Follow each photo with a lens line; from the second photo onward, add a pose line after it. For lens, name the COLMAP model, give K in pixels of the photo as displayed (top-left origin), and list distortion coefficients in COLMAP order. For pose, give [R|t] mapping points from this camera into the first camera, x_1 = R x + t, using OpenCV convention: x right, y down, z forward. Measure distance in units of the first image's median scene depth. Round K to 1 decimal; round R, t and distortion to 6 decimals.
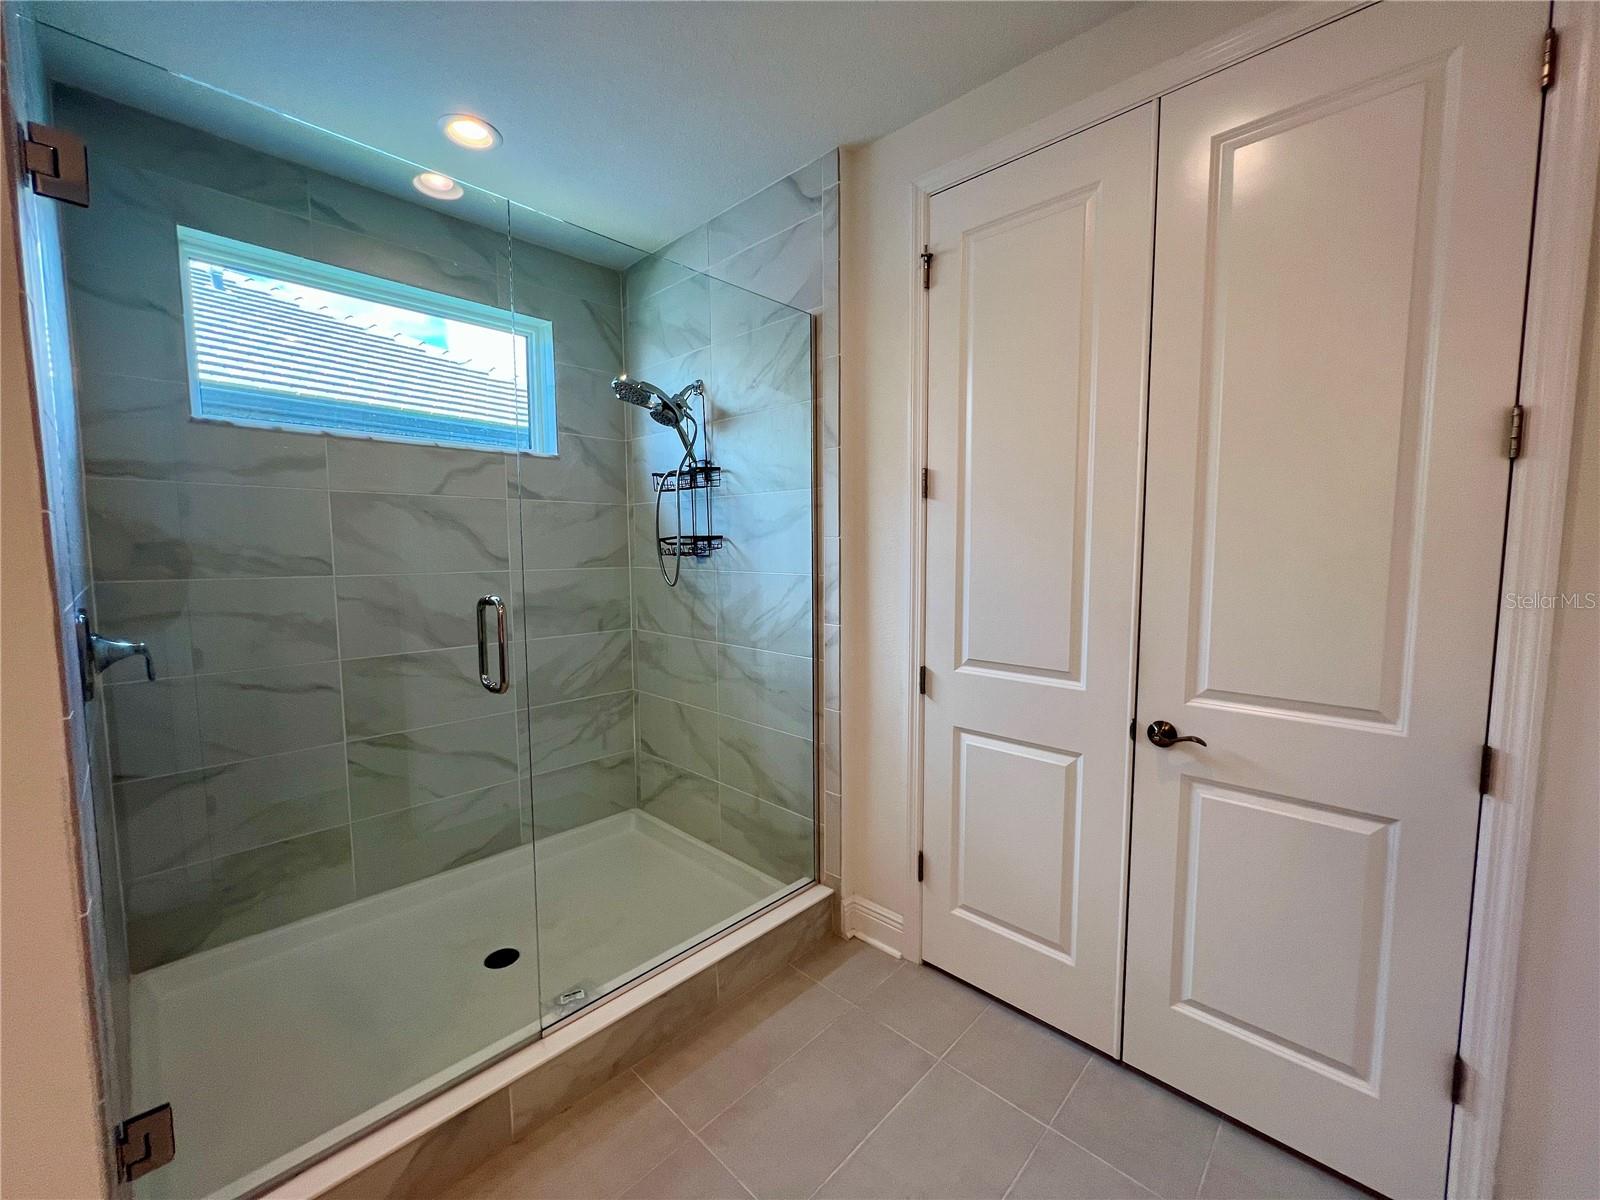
lens RADIAL K [[641.6, 0, 795.0], [0, 641.6, 601.6], [0, 0, 1]] dist [-0.002666, 0.000601]
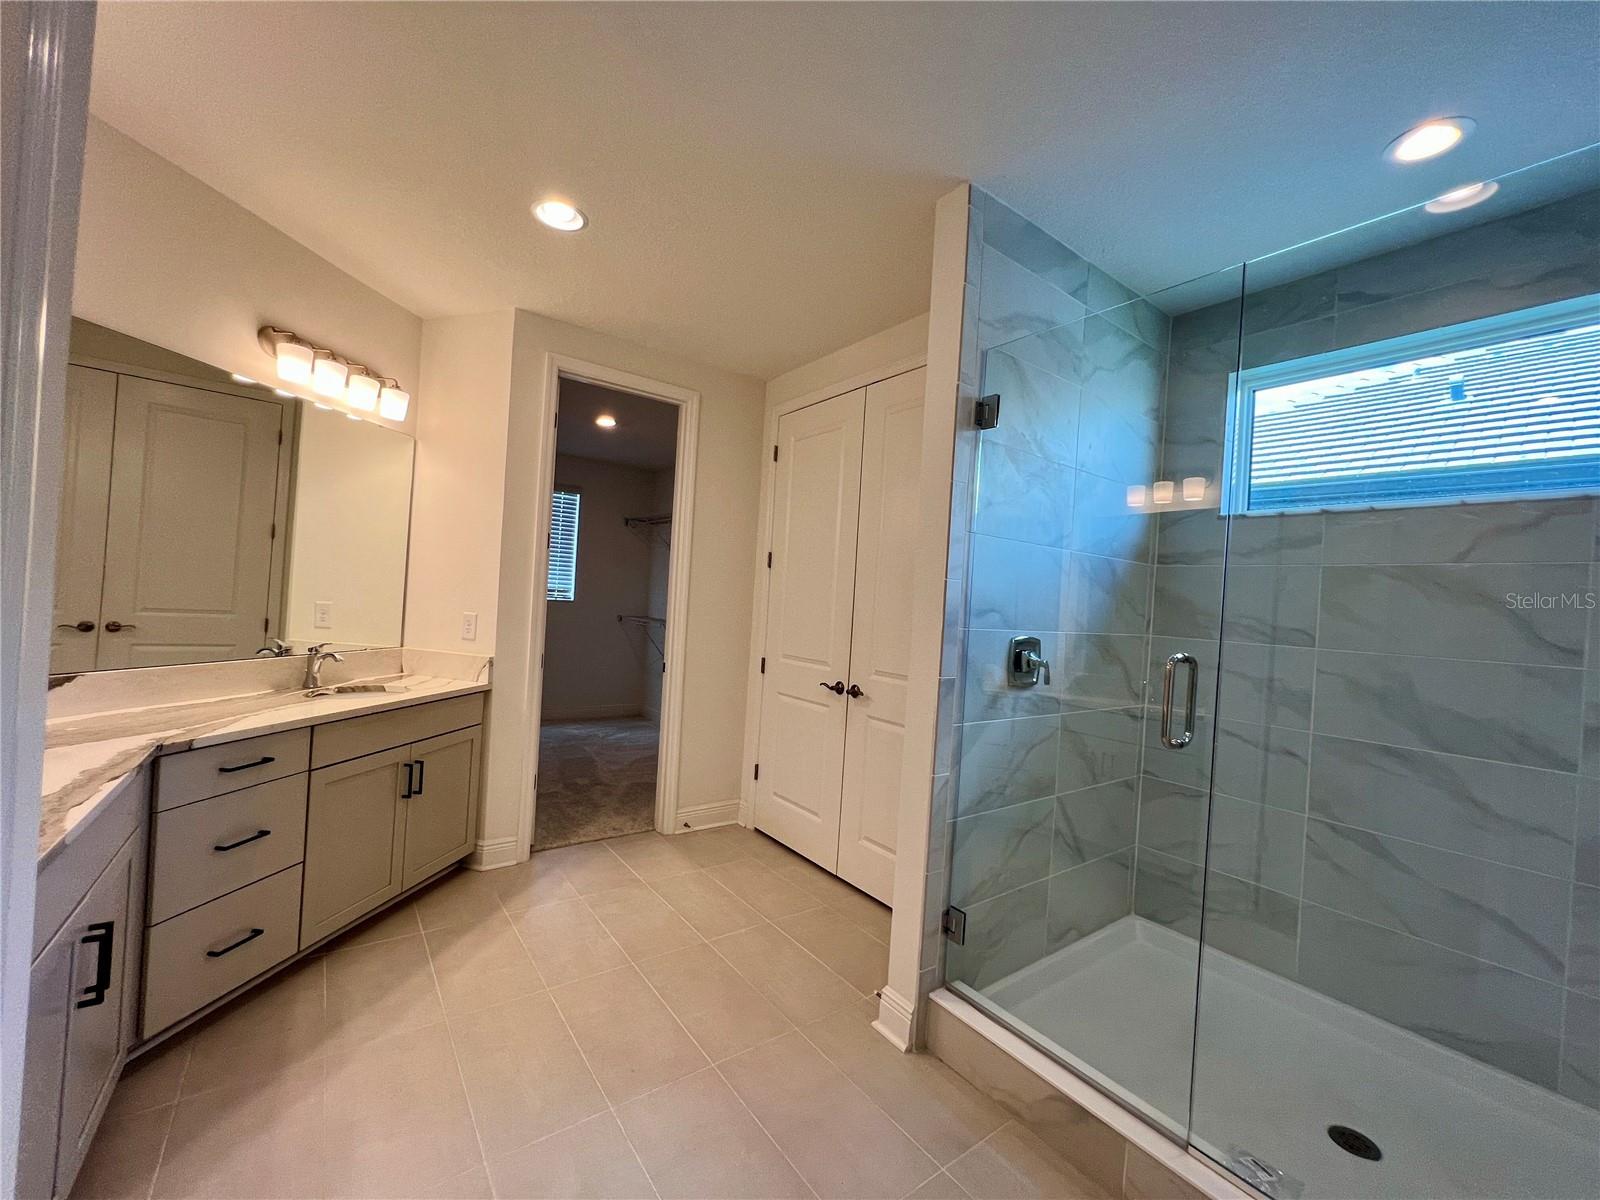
lens RADIAL K [[641.6, 0, 798.1], [0, 641.6, 599.7], [0, 0, 1]] dist [-0.002666, 0.000601]
pose [[-0.179469, -0.005901, -0.983746, 0.435662], [-0.137409, 0.990330, 0.019128, -0.024001], [0.974120, 0.138608, -0.178544, 0.377512]]
